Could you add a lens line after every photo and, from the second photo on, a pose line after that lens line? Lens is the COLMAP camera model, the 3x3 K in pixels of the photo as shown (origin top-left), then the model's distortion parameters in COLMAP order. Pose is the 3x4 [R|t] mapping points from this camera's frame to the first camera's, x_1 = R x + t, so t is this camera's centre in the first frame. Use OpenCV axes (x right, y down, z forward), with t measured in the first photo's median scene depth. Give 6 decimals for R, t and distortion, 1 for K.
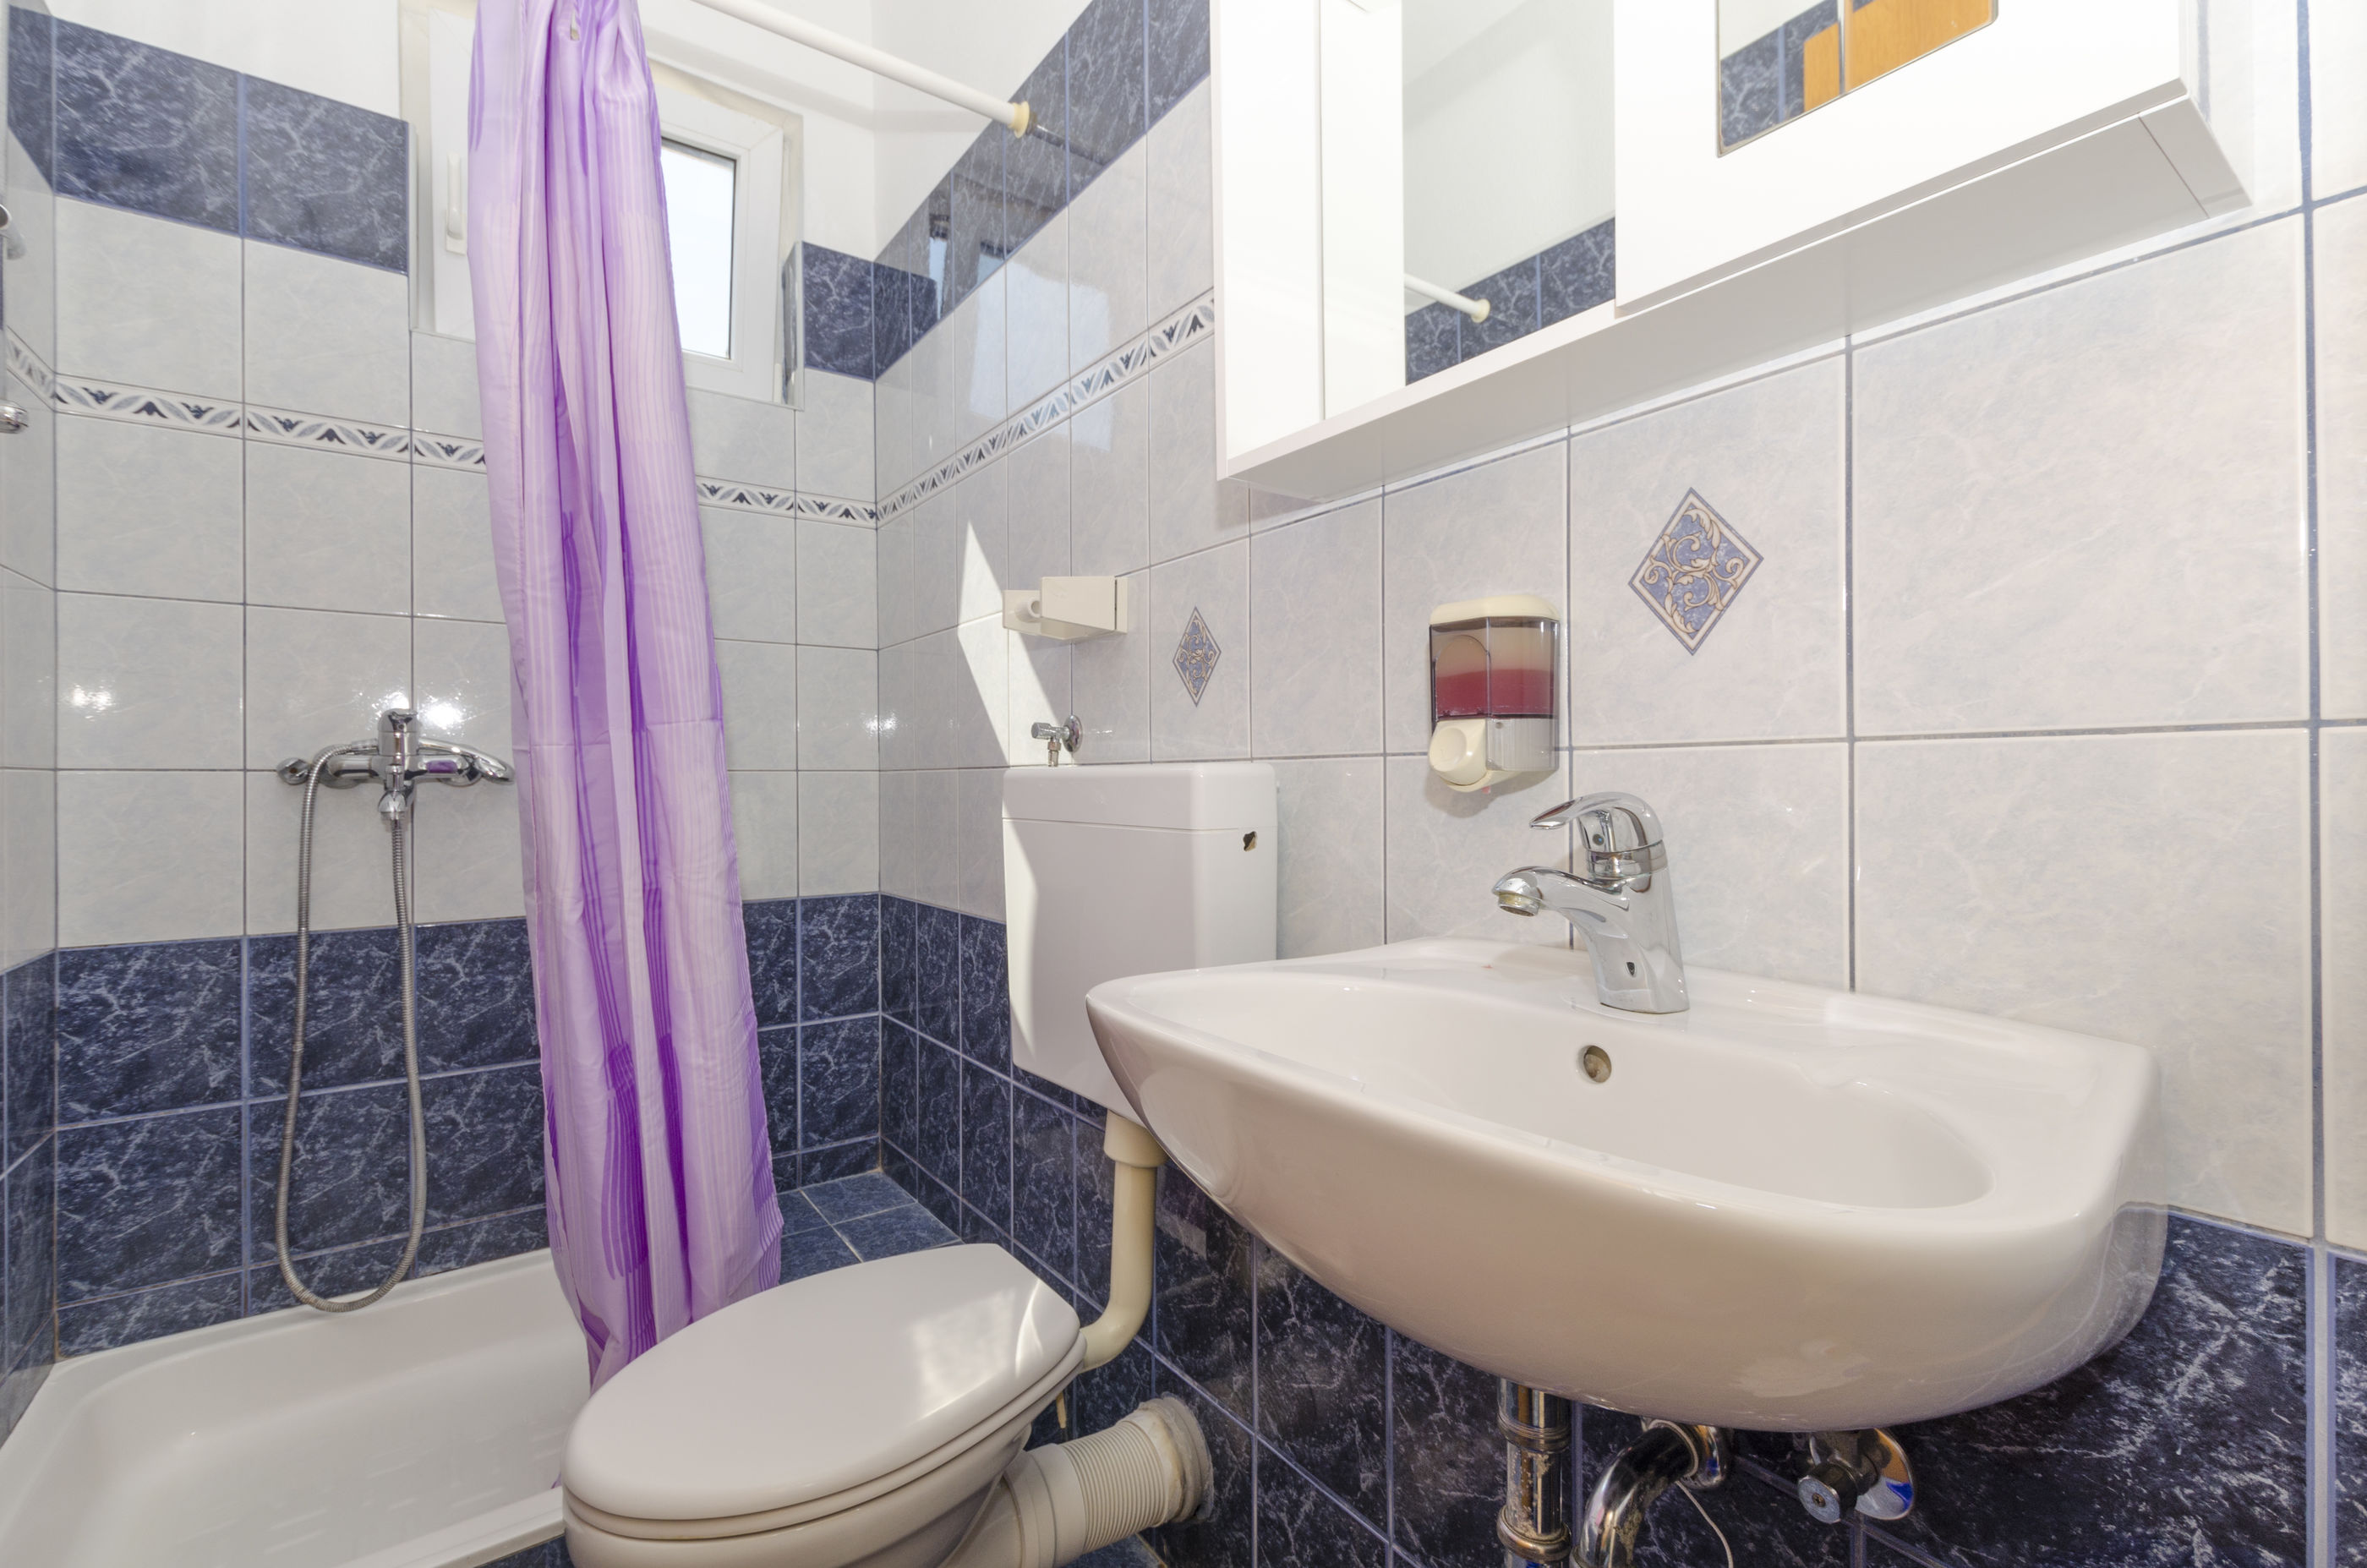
lens RADIAL K [[1026.1, 0, 1190.1], [0, 1026.1, 767.0], [0, 0, 1]] dist [0.007733, -0.003279]
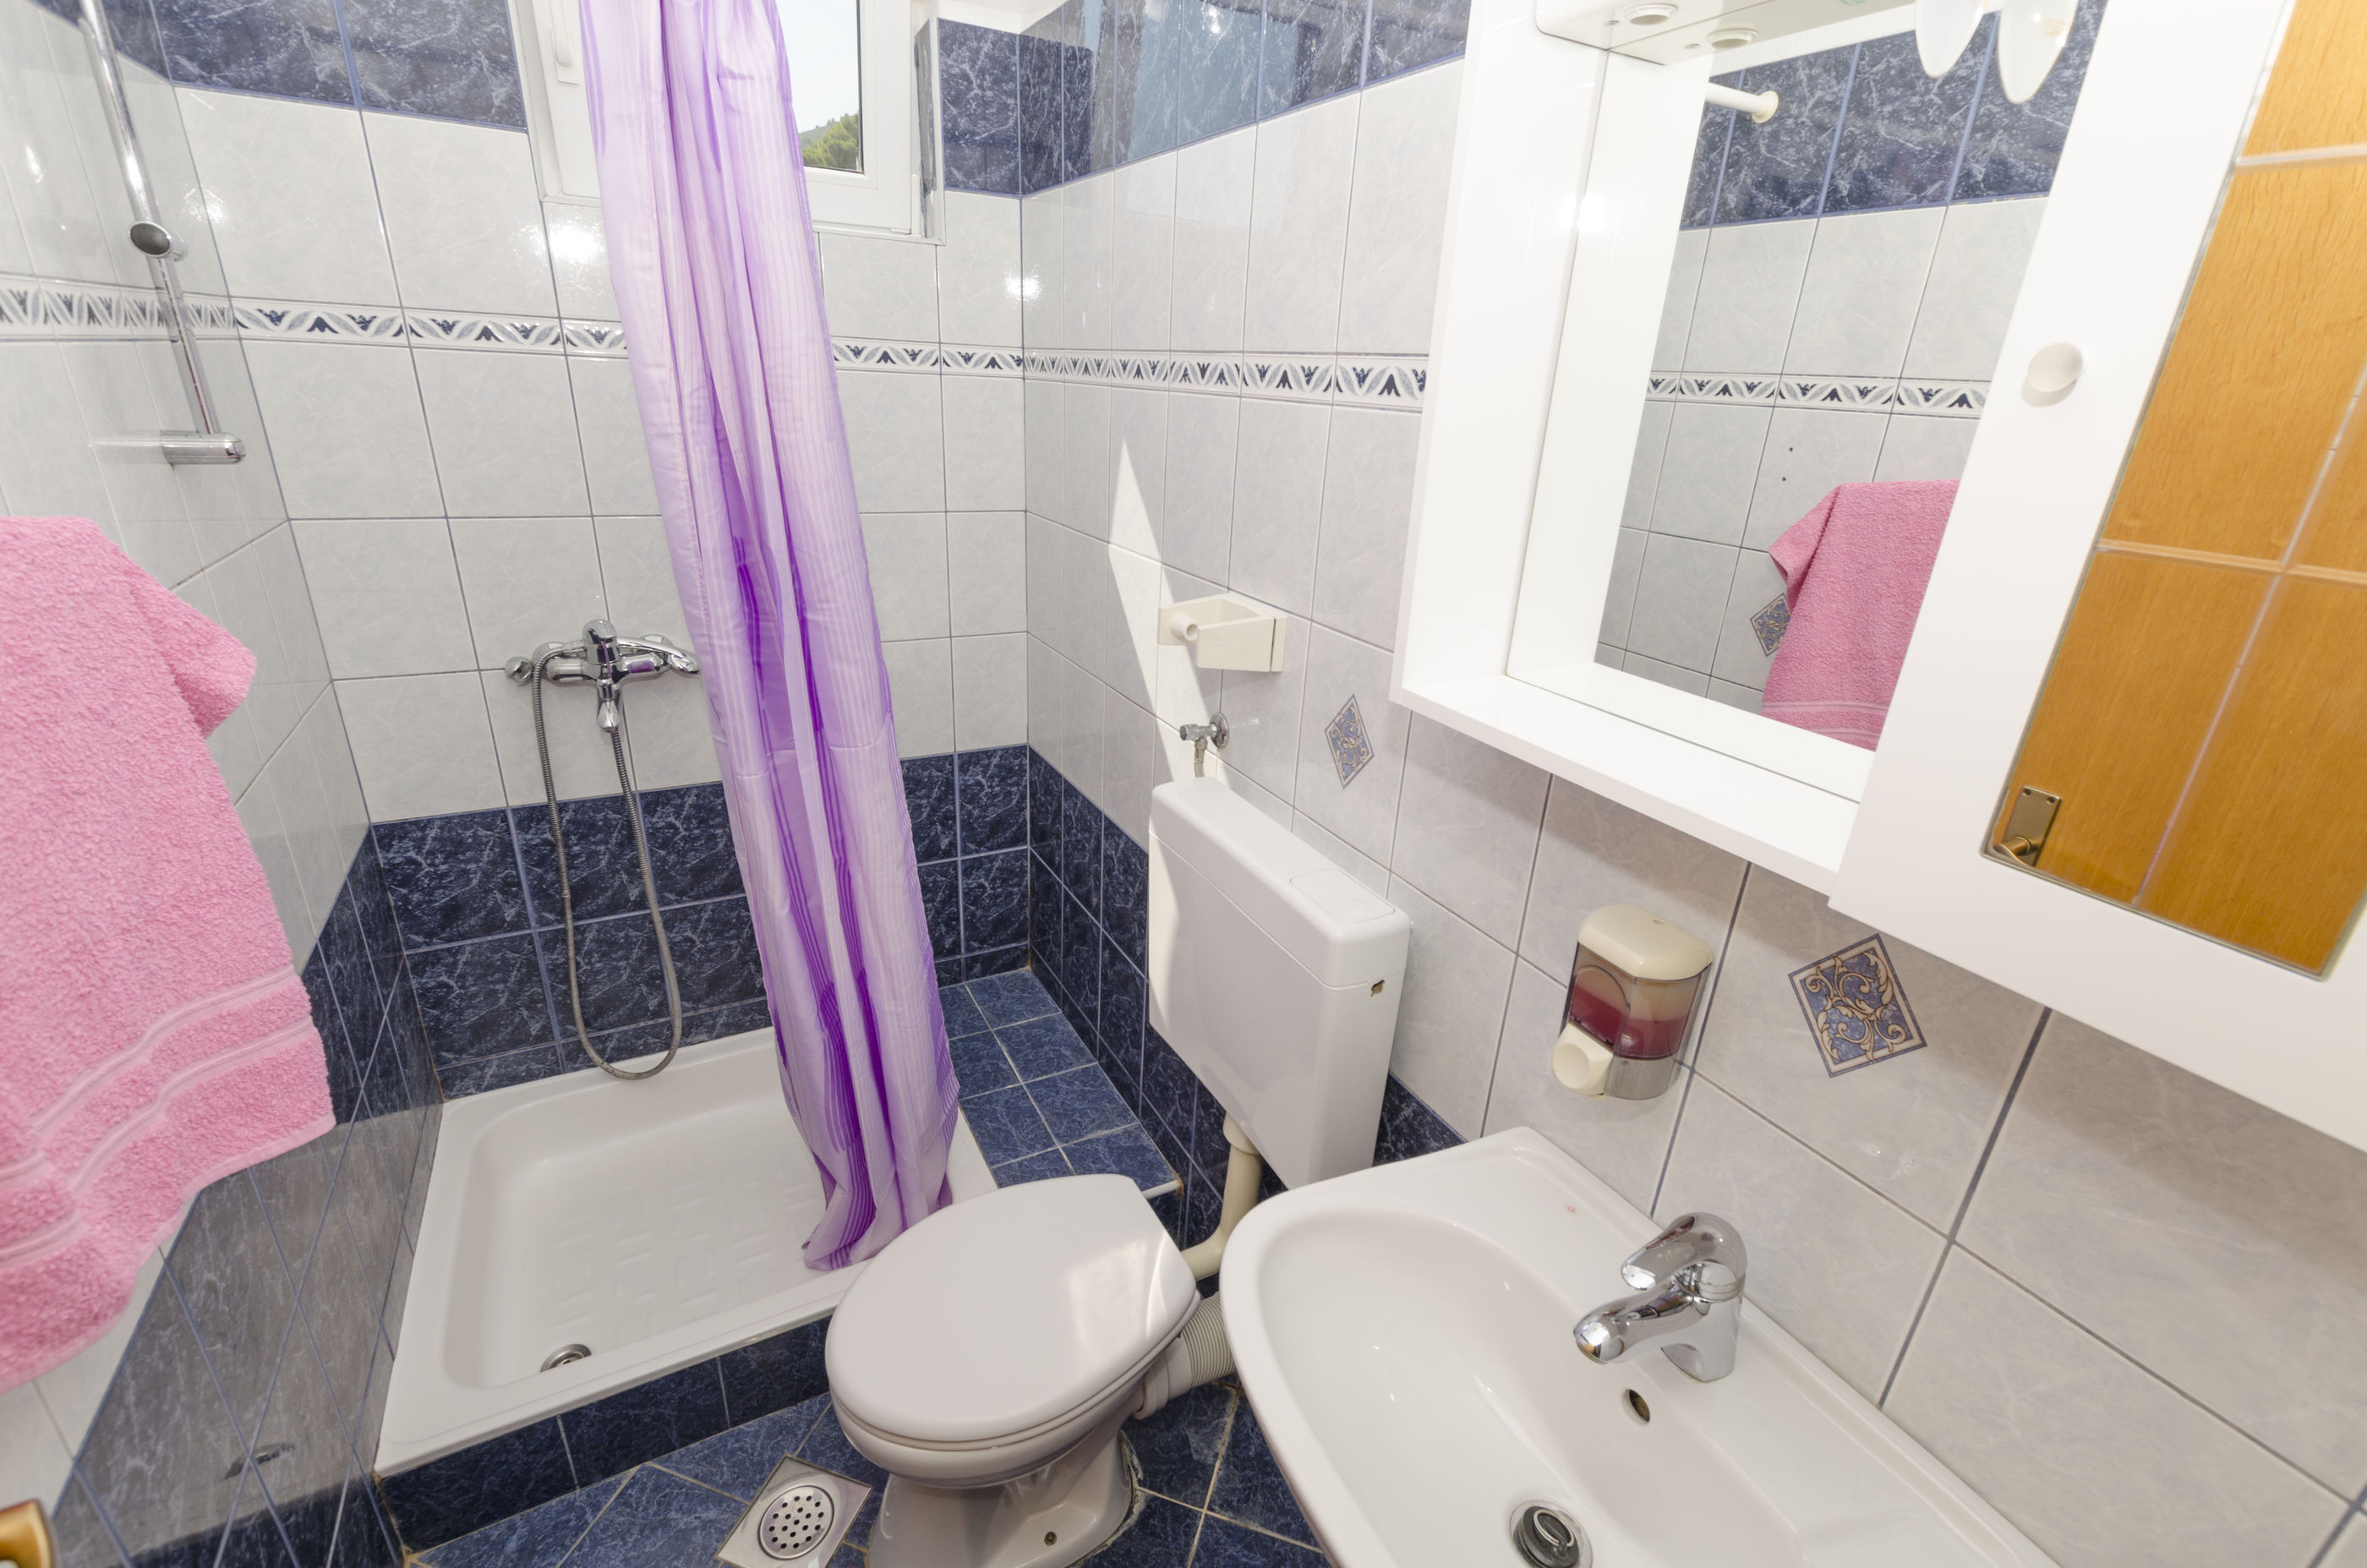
lens RADIAL K [[1026.1, 0, 1187.6], [0, 1026.1, 764.6], [0, 0, 1]] dist [0.007733, -0.003279]
pose [[0.989591, 0.101093, -0.102417, -0.034742], [-0.056020, 0.926173, 0.372914, -0.356160], [0.132555, -0.363295, 0.922196, 0.037802]]
